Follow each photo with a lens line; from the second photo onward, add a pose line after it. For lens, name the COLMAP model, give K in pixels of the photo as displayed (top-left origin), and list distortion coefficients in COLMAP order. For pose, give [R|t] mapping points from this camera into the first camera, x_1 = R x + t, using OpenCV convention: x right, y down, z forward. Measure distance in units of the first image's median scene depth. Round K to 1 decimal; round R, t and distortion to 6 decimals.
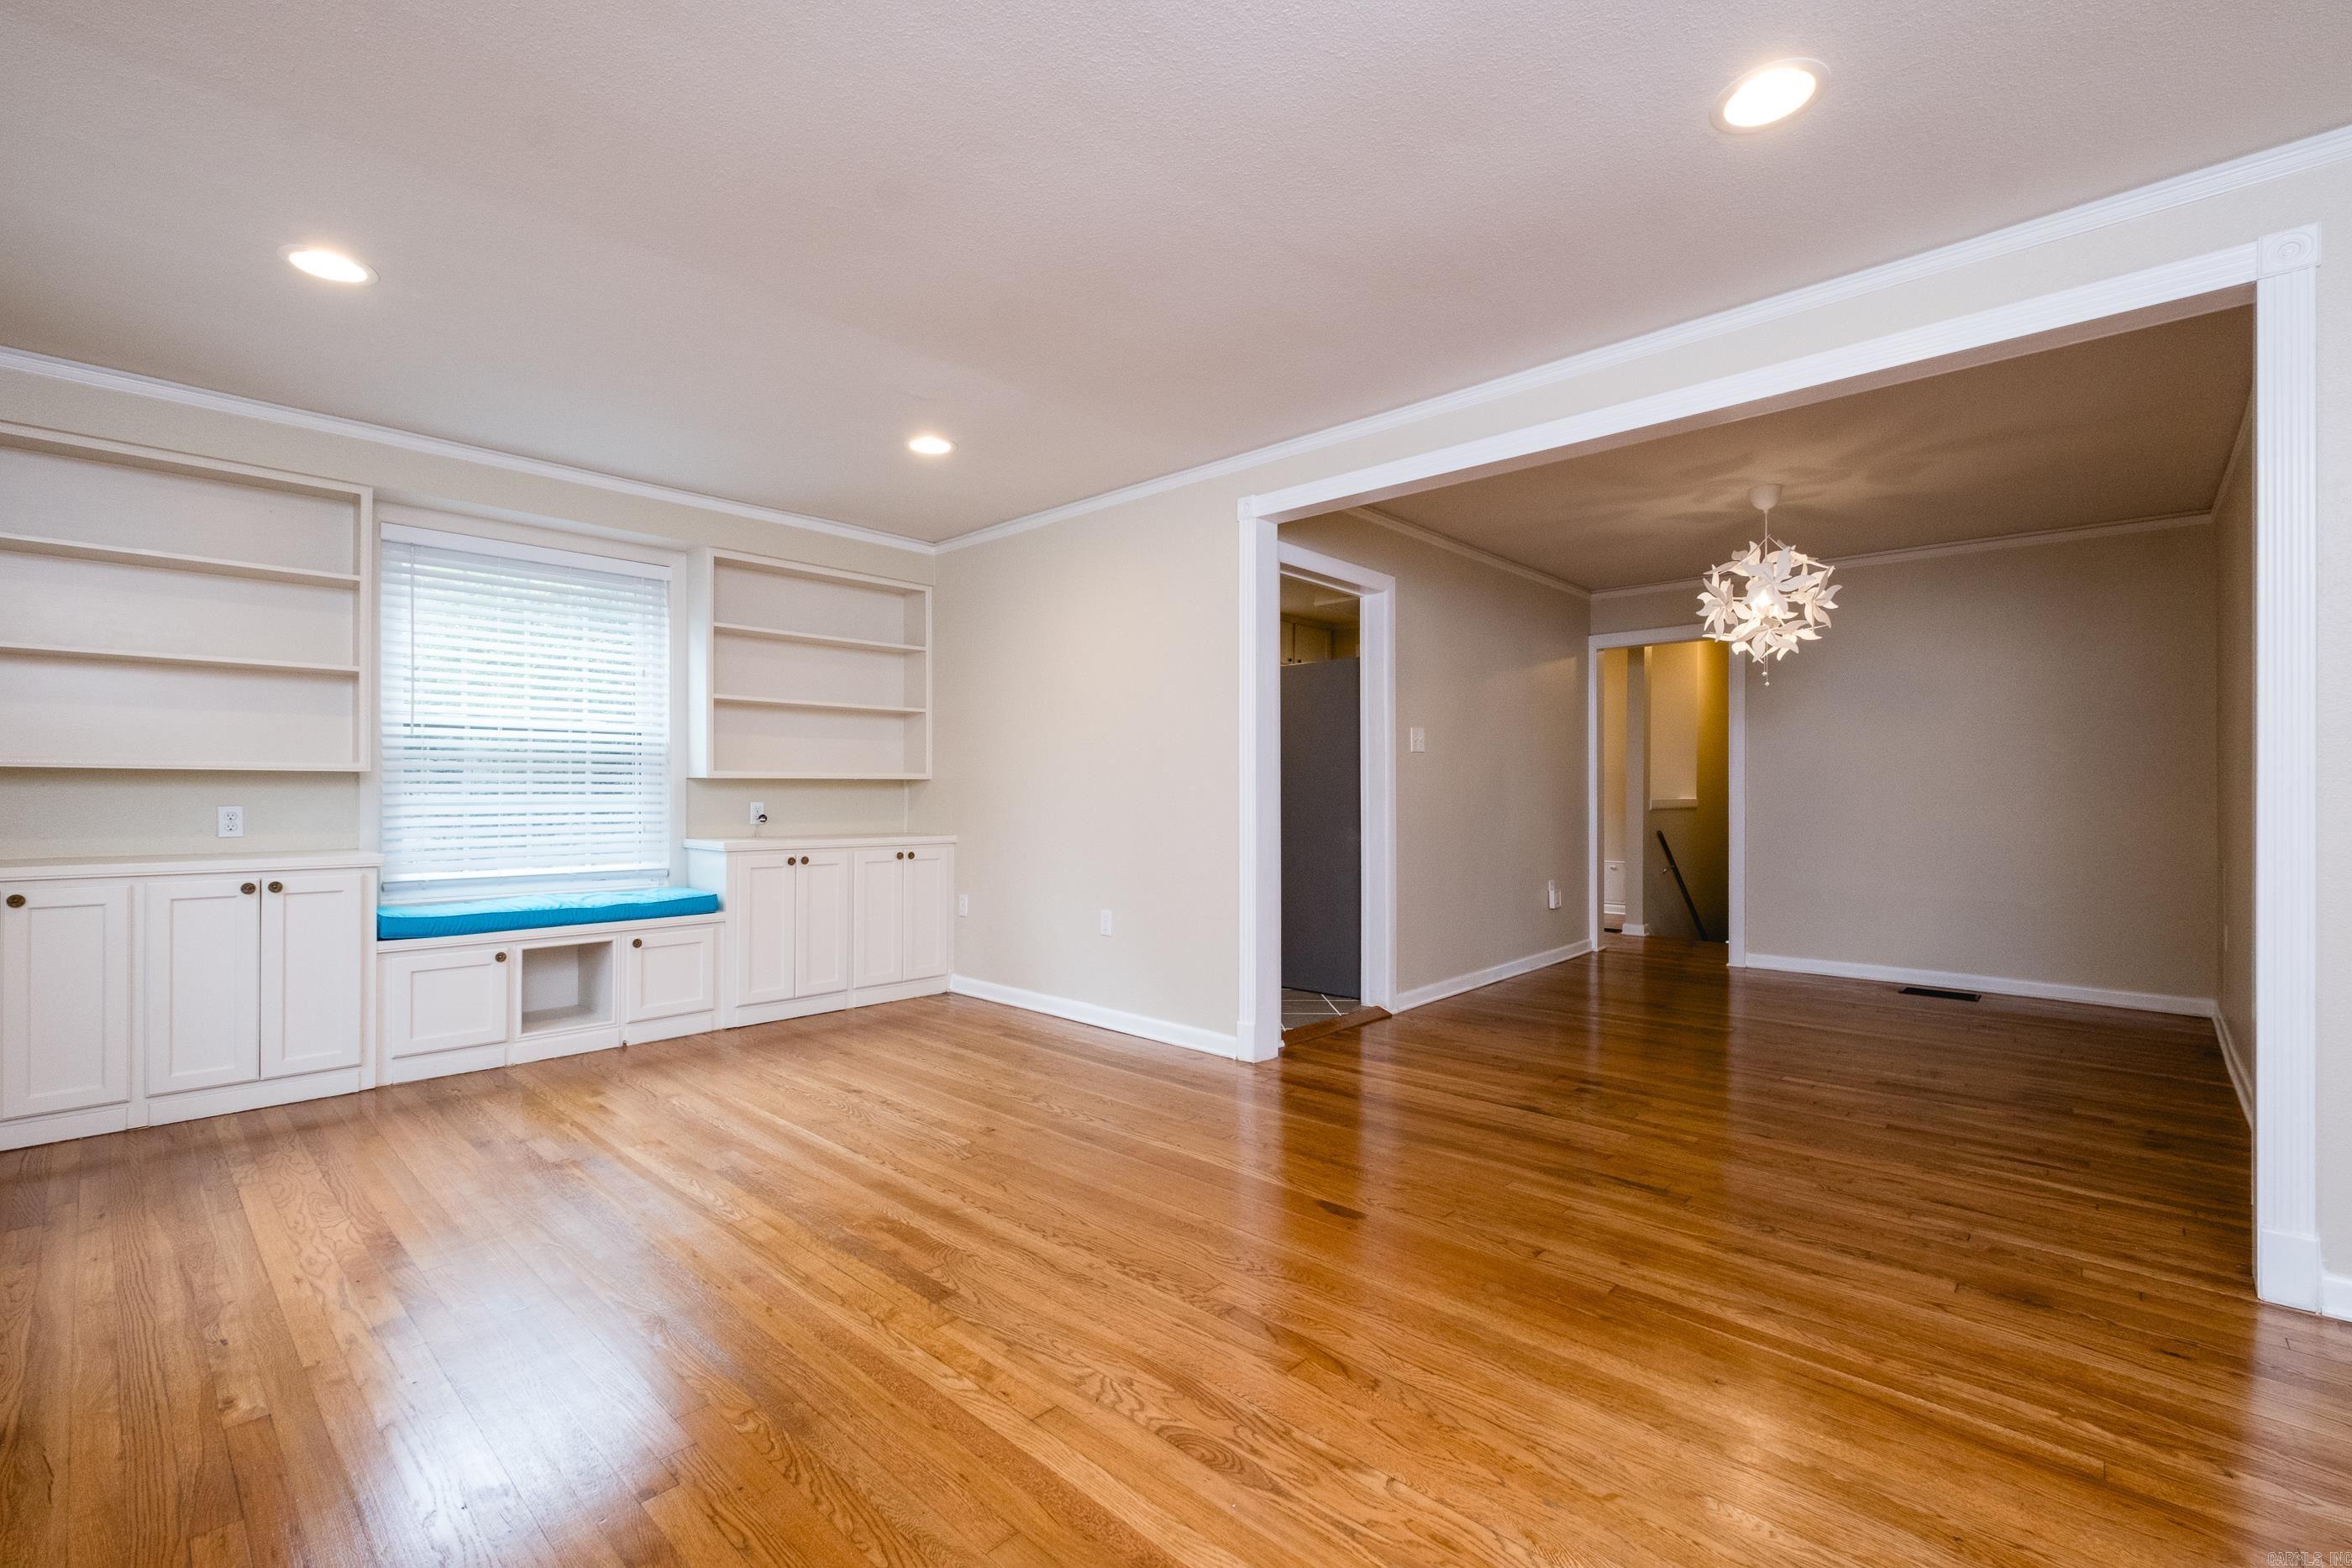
lens RADIAL K [[1017.8, 0, 1169.1], [0, 1017.8, 779.5], [0, 0, 1]] dist [-0.001074, -0.000760]
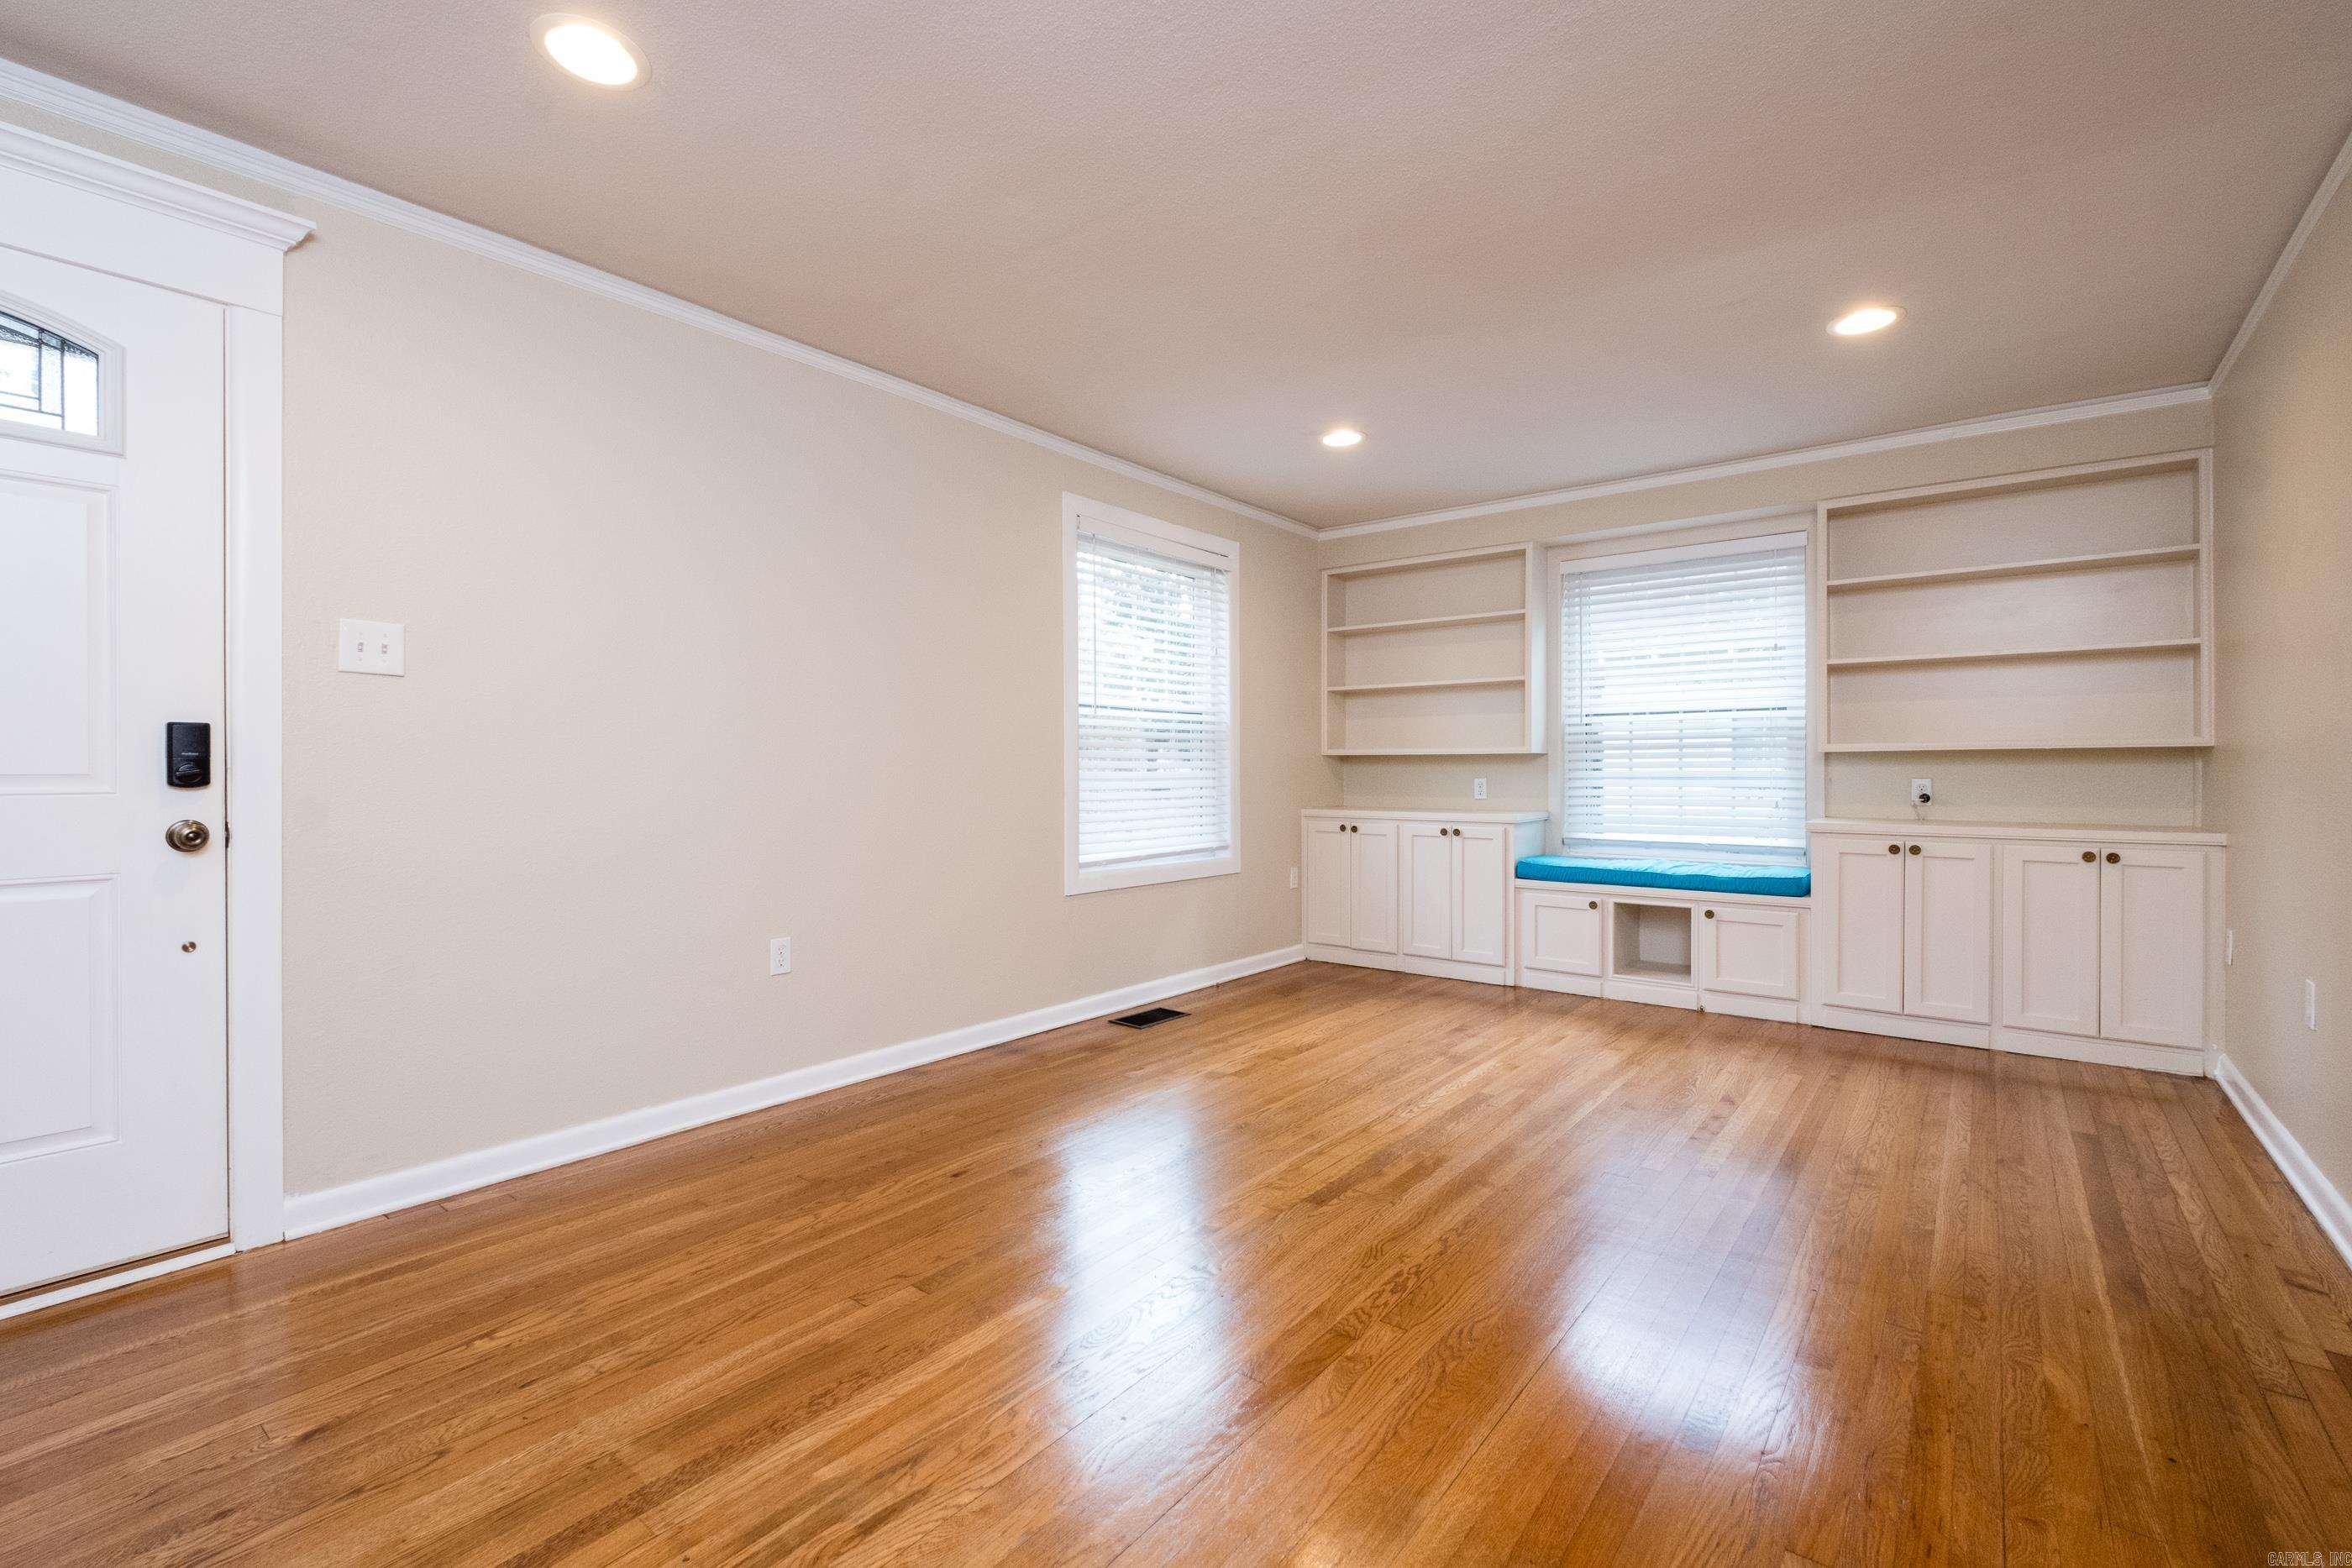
lens RADIAL K [[1017.8, 0, 1181.8], [0, 1017.8, 788.7], [0, 0, 1]] dist [-0.001074, -0.000760]
pose [[0.079344, 0.019795, -0.996651, 0.483476], [0.018945, 0.999592, 0.021361, 0.000943], [0.996667, -0.020577, 0.078937, 0.398774]]
